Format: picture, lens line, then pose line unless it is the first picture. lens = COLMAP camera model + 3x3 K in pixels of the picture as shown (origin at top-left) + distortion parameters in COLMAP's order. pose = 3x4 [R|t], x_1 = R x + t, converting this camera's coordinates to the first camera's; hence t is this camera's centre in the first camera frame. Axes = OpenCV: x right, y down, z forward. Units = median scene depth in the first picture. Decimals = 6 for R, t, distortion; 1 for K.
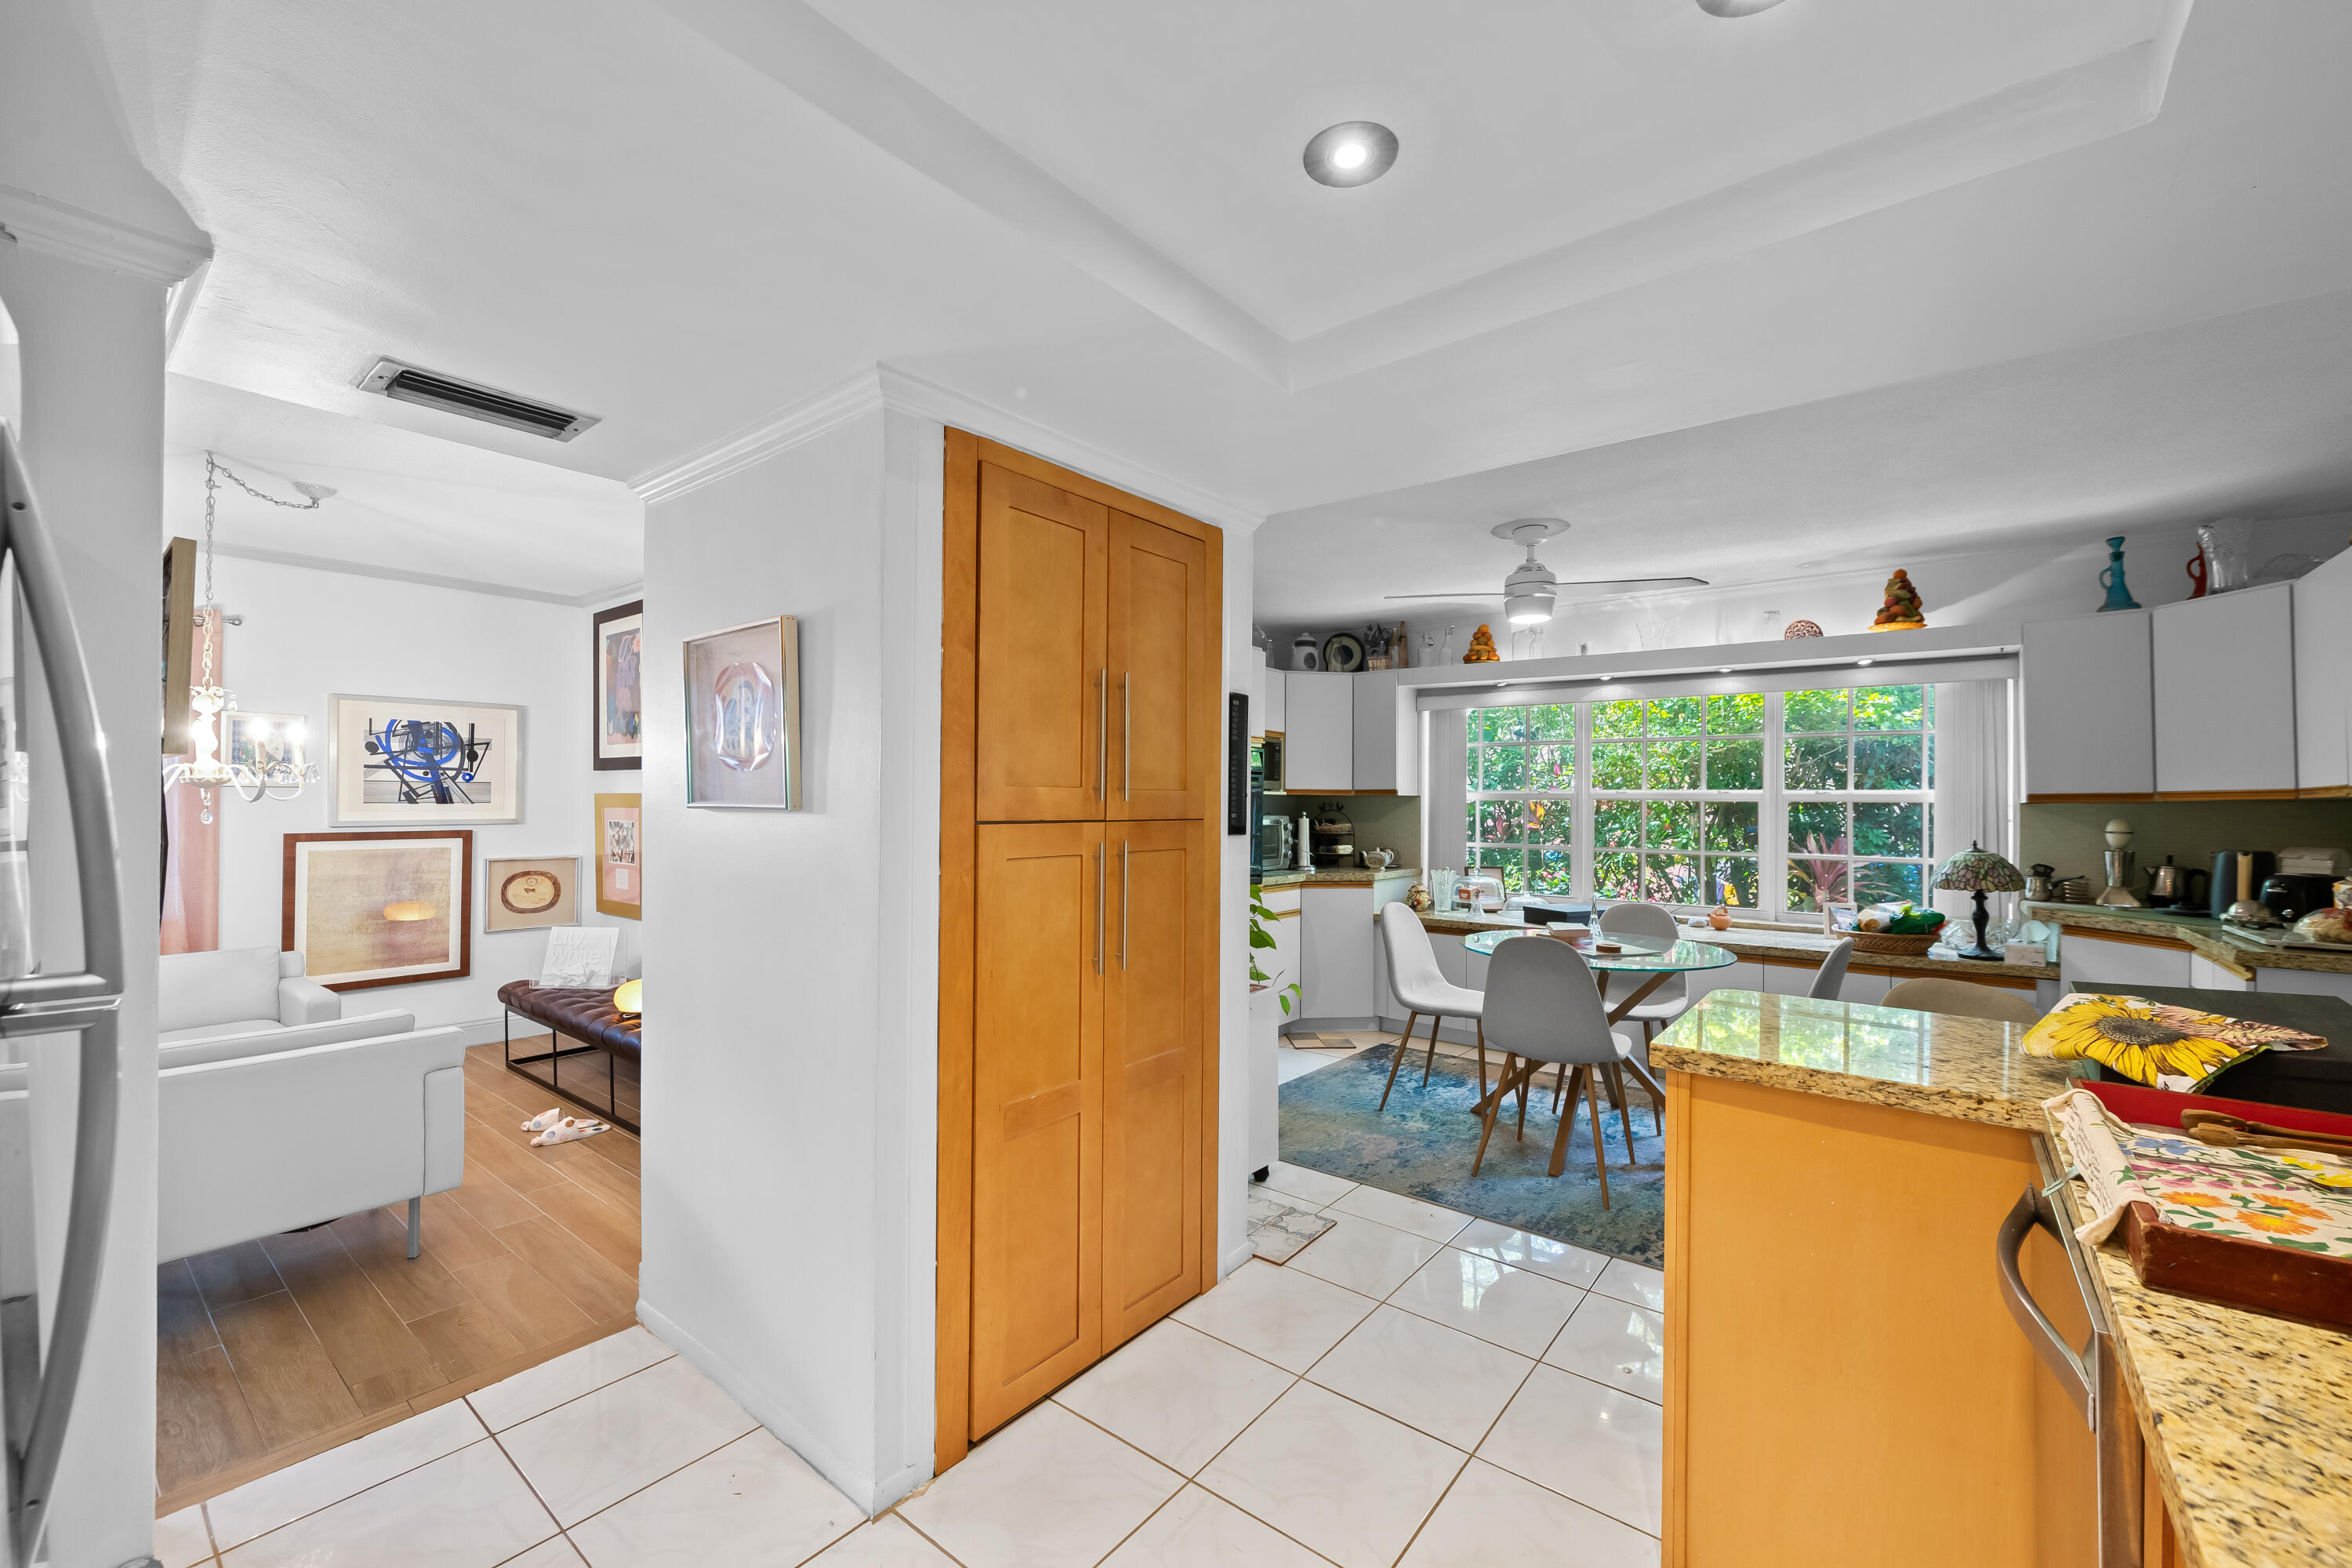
lens RADIAL K [[935.4, 0, 1164.1], [0, 935.4, 792.9], [0, 0, 1]] dist [0.004729, -0.003887]
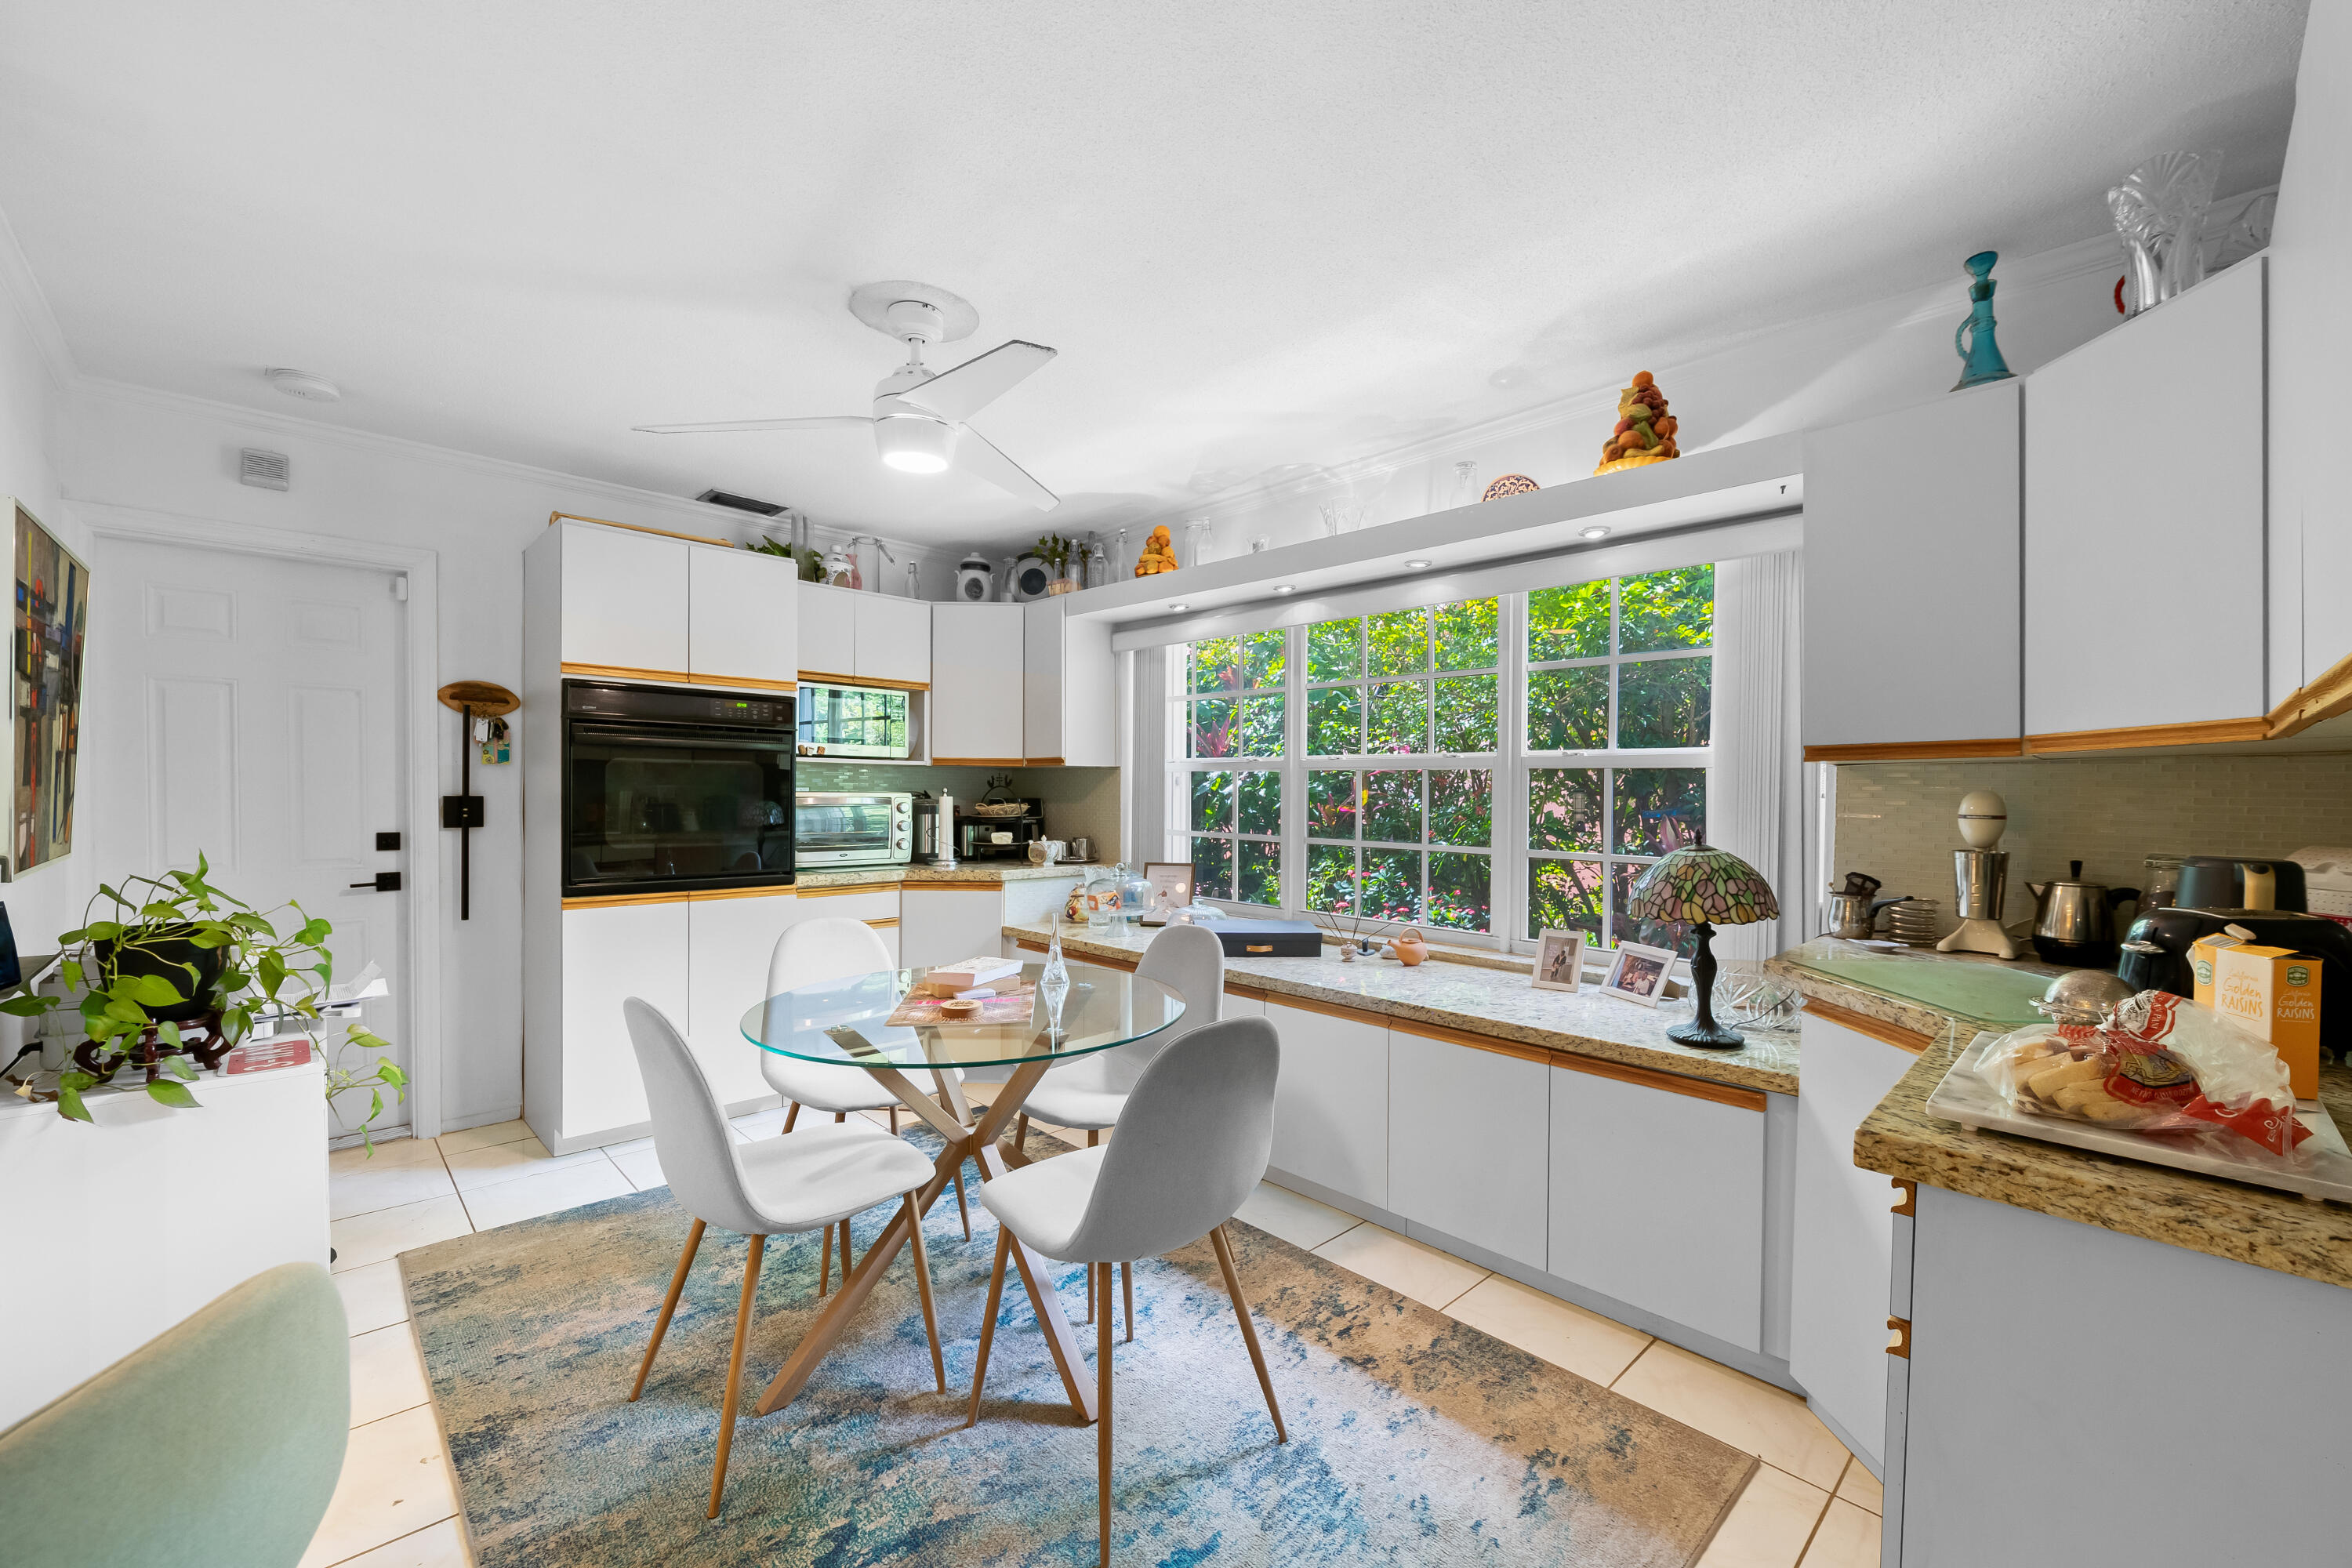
lens RADIAL K [[935.4, 0, 1197.8], [0, 935.4, 790.9], [0, 0, 1]] dist [0.004729, -0.003887]
pose [[0.990198, 0.003269, -0.139632, 0.592499], [-0.002529, 0.999982, 0.005478, 0.023911], [0.139647, -0.005072, 0.990188, 0.375120]]
